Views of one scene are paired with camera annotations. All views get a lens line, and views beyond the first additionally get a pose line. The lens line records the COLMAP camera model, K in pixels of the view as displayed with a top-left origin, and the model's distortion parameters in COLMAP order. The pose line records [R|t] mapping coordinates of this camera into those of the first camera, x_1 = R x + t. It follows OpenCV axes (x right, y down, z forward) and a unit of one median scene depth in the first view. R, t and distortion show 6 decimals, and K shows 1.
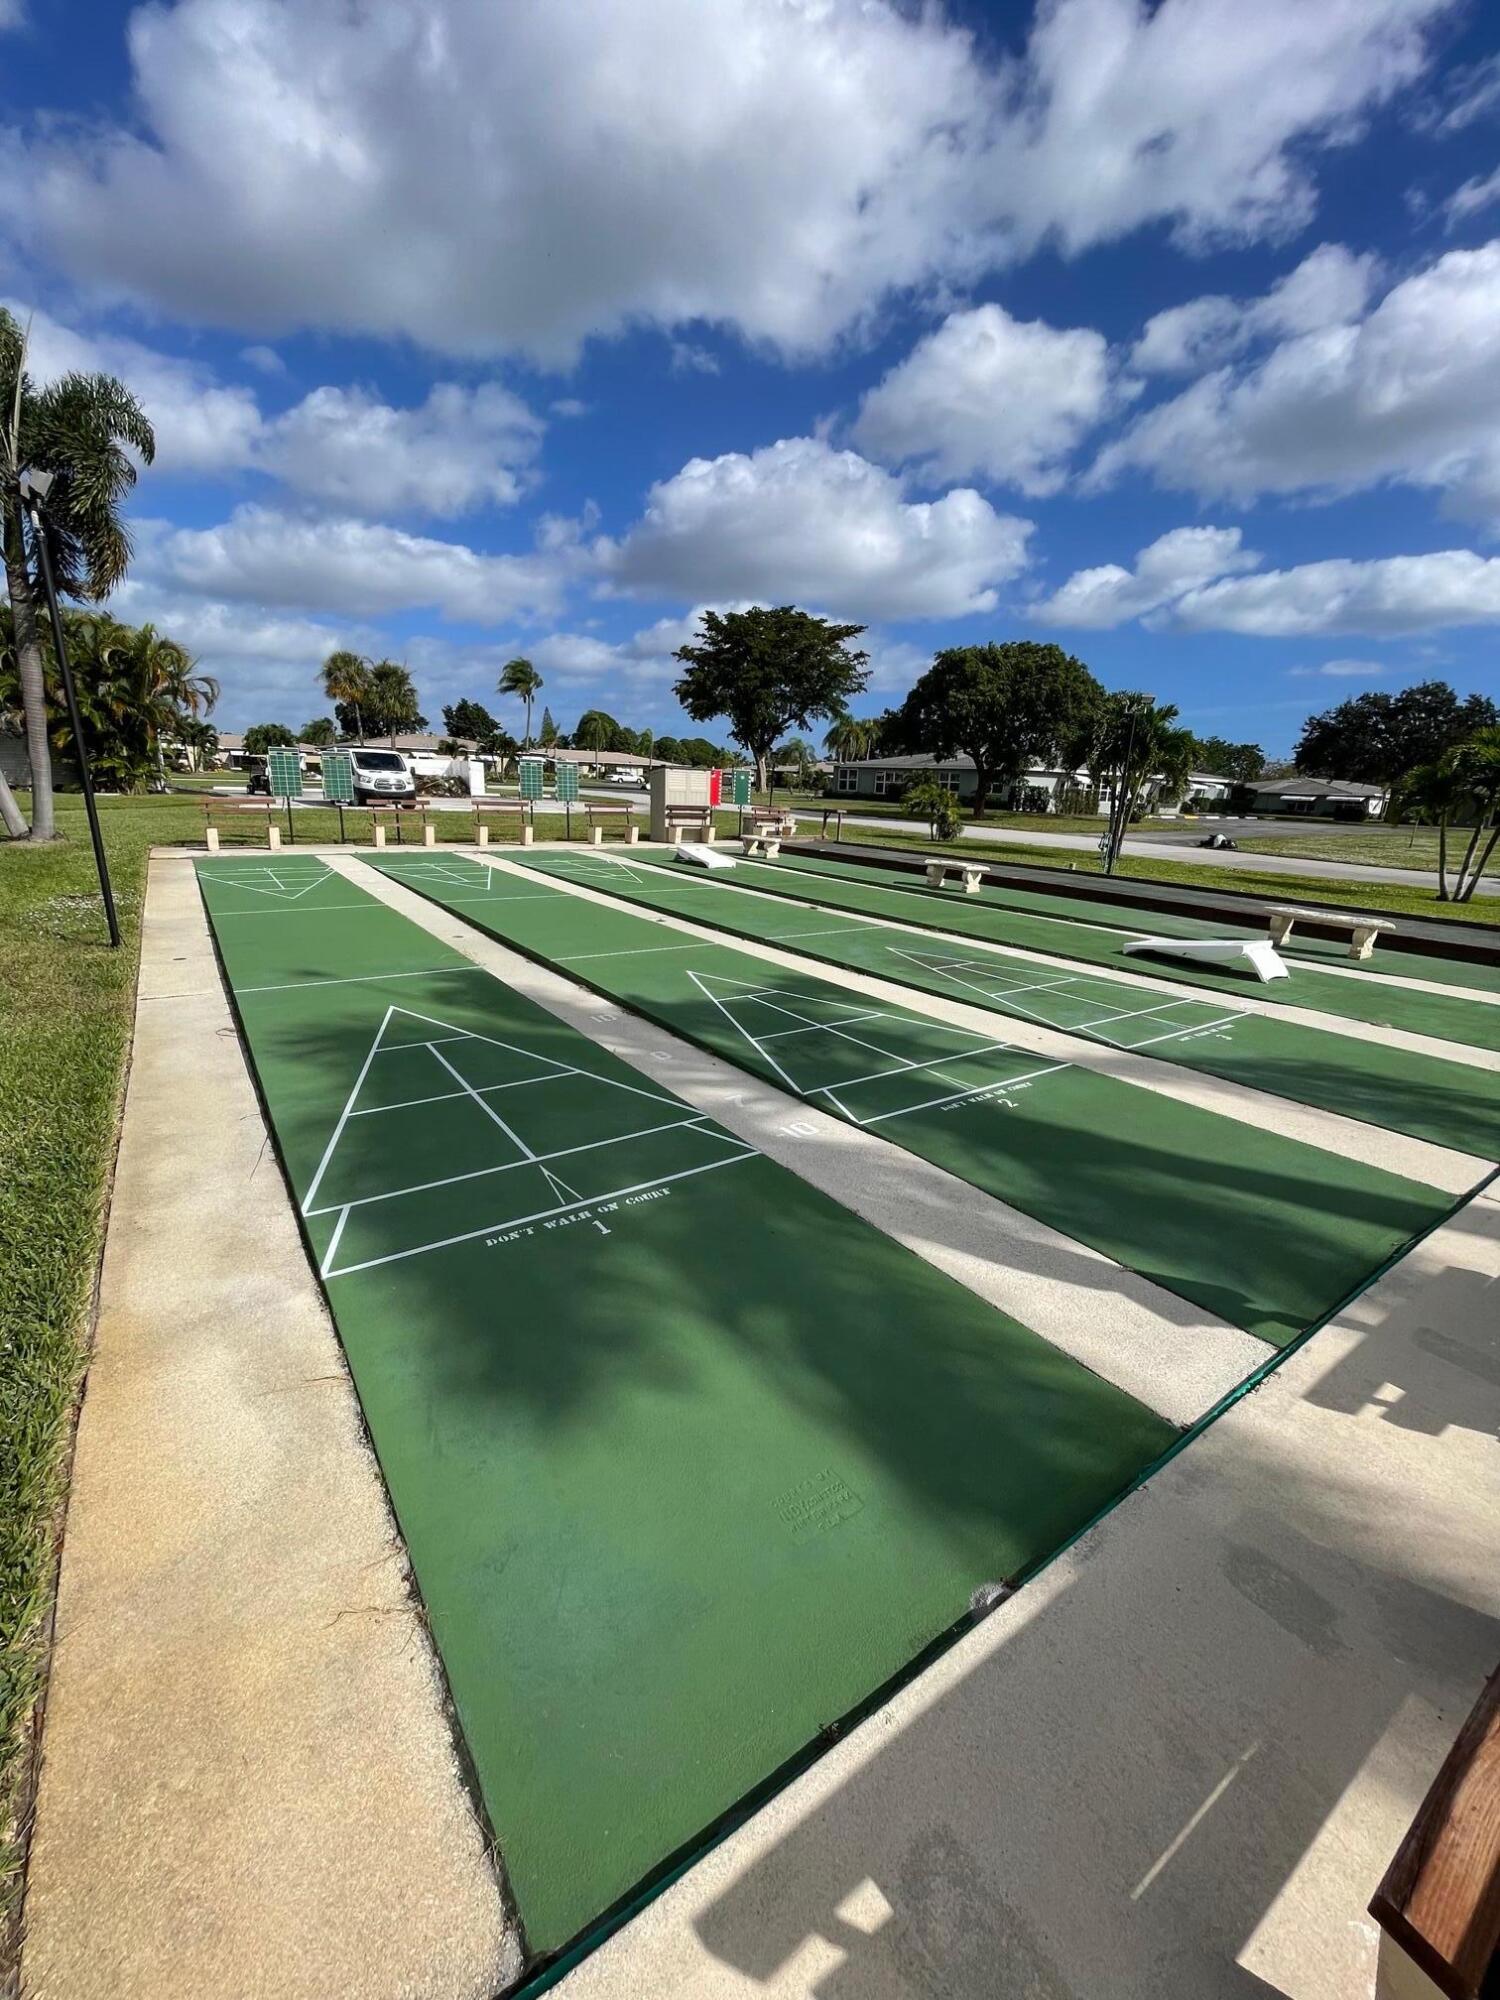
lens RADIAL K [[812.3, 0, 744.0], [0, 812.3, 988.0], [0, 0, 1]] dist [-0.002444, 0.002822]
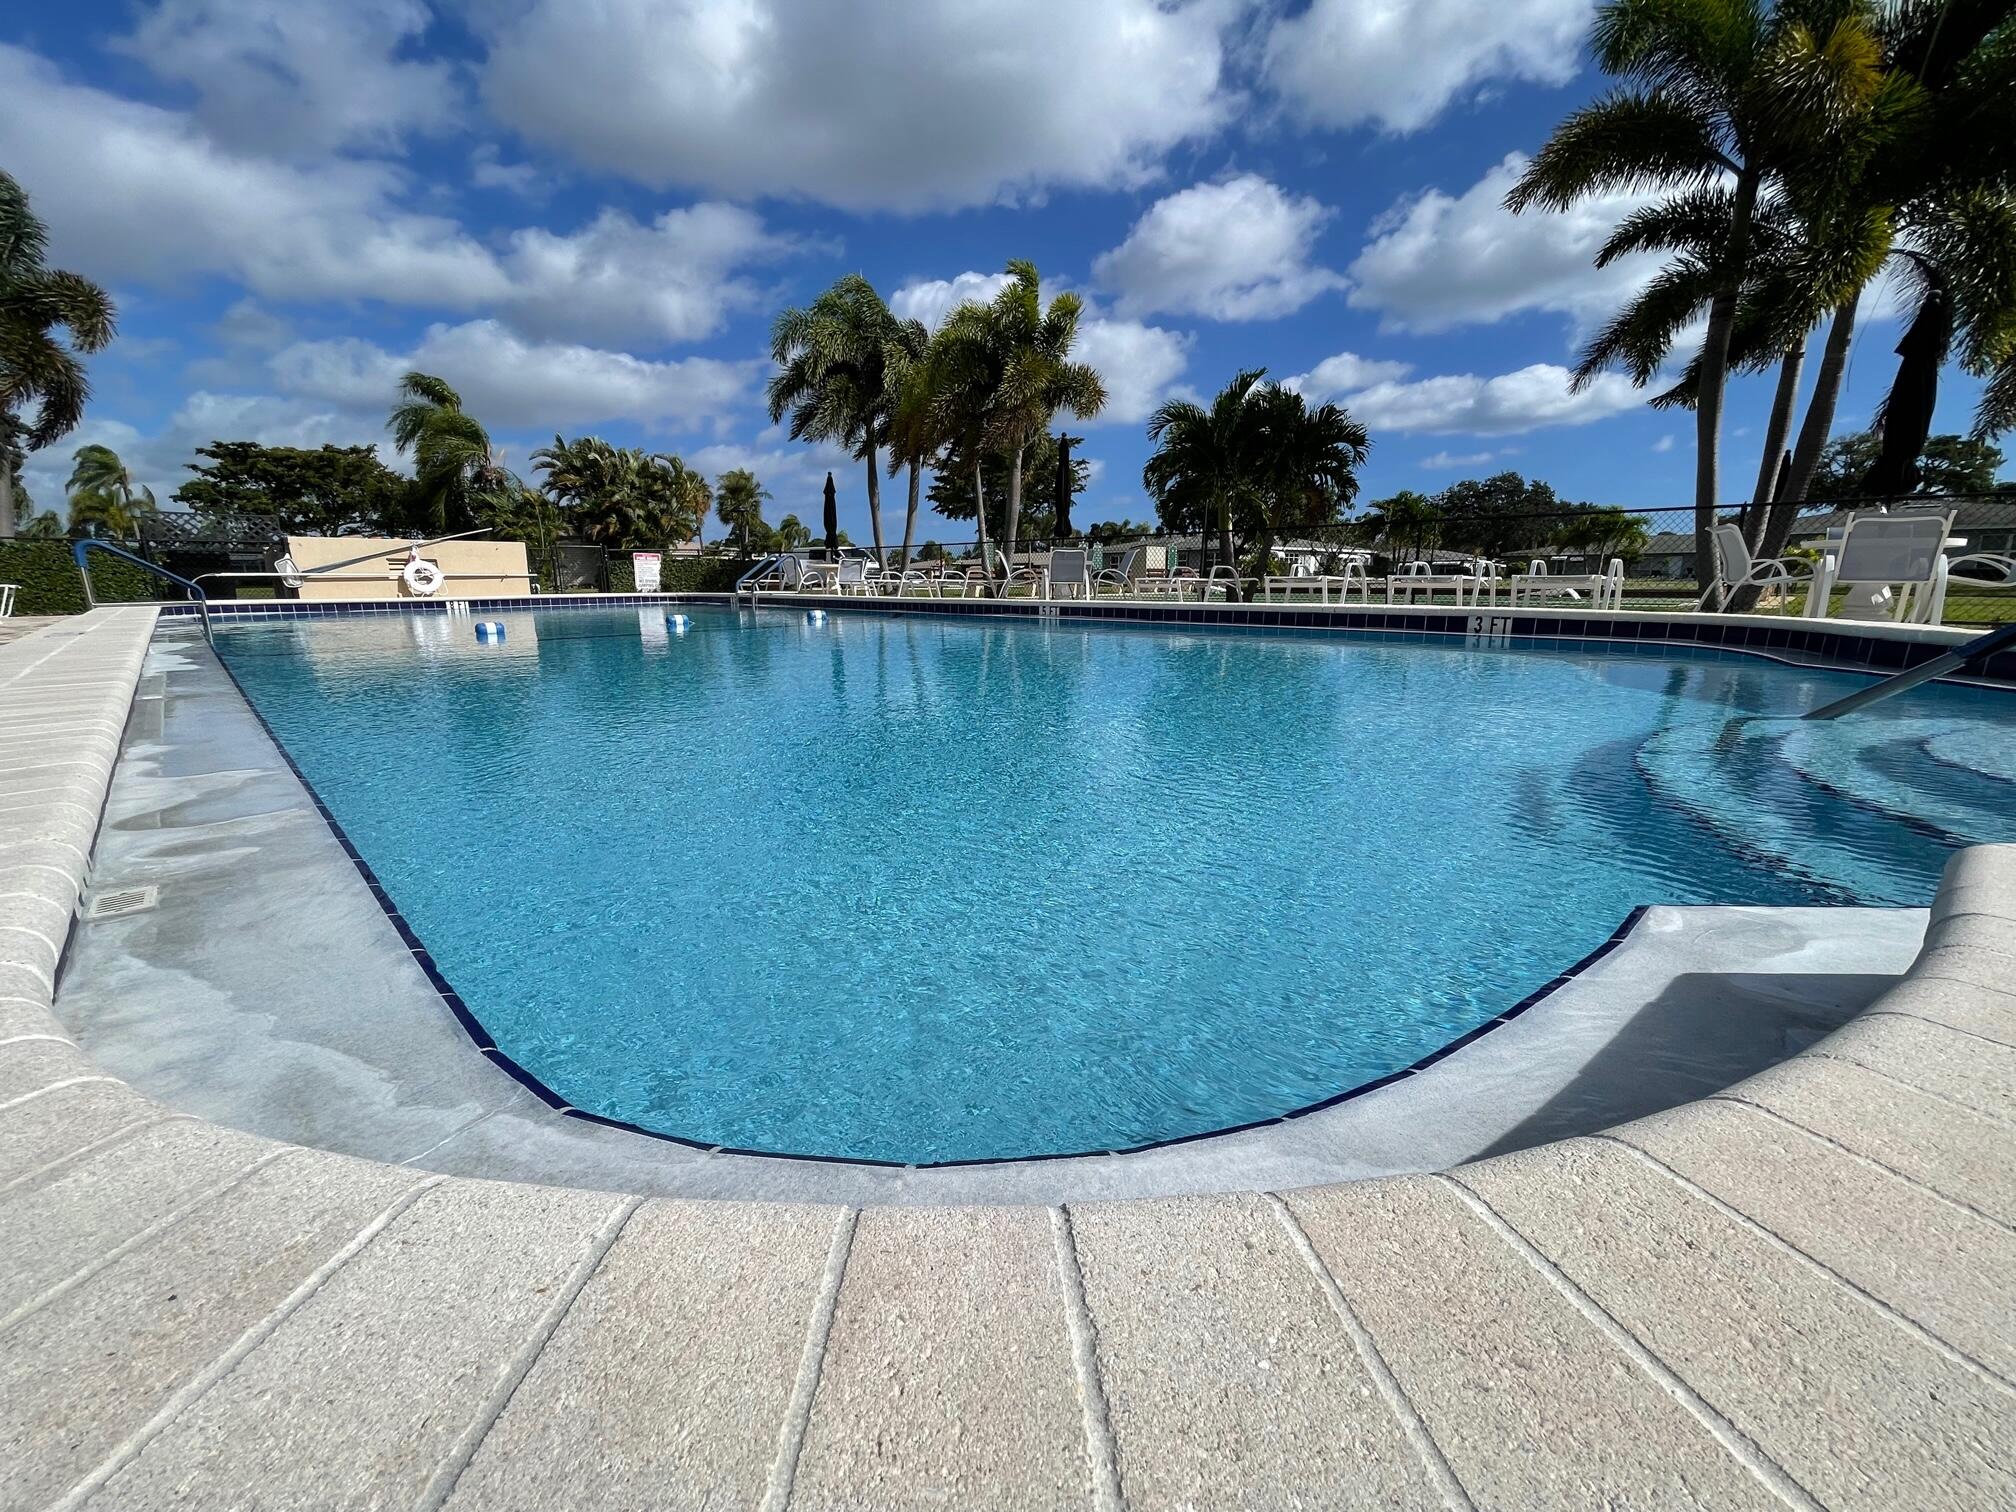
lens RADIAL K [[818.8, 0, 992.1], [0, 818.8, 753.3], [0, 0, 1]] dist [-0.002444, 0.002822]
pose [[0.984689, -0.080404, 0.154670, -0.393477], [0.086733, 0.995630, -0.034603, 0.096567], [-0.151211, 0.047489, 0.987360, -0.302403]]
